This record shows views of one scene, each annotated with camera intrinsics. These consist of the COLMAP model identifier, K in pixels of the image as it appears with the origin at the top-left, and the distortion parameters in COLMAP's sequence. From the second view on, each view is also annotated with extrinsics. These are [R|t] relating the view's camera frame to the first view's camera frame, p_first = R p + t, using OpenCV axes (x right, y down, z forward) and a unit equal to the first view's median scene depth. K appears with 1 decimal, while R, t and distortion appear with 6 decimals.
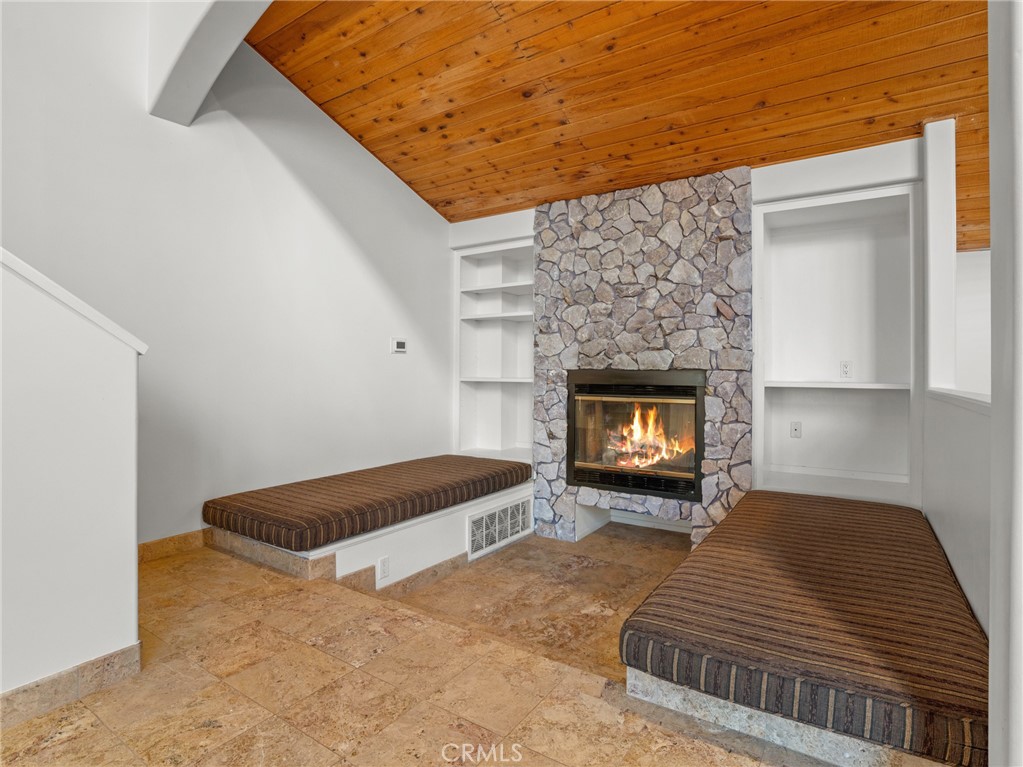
lens RADIAL K [[529.4, 0, 516.7], [0, 529.4, 377.9], [0, 0, 1]] dist [-0.077879, 0.030088]
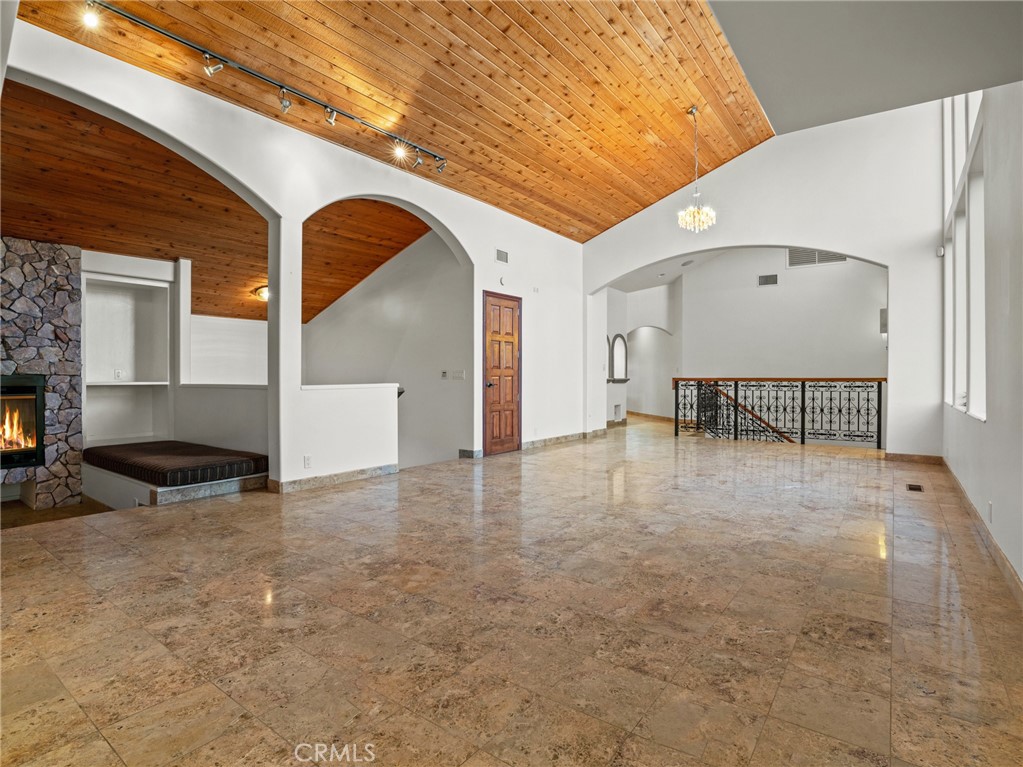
lens RADIAL K [[529.4, 0, 516.7], [0, 529.4, 377.9], [0, 0, 1]] dist [-0.077879, 0.030088]
pose [[0.053943, -0.010220, 0.998492, -1.012760], [0.004633, 0.999939, 0.009985, -0.015365], [-0.998533, 0.004087, 0.053987, -0.417455]]
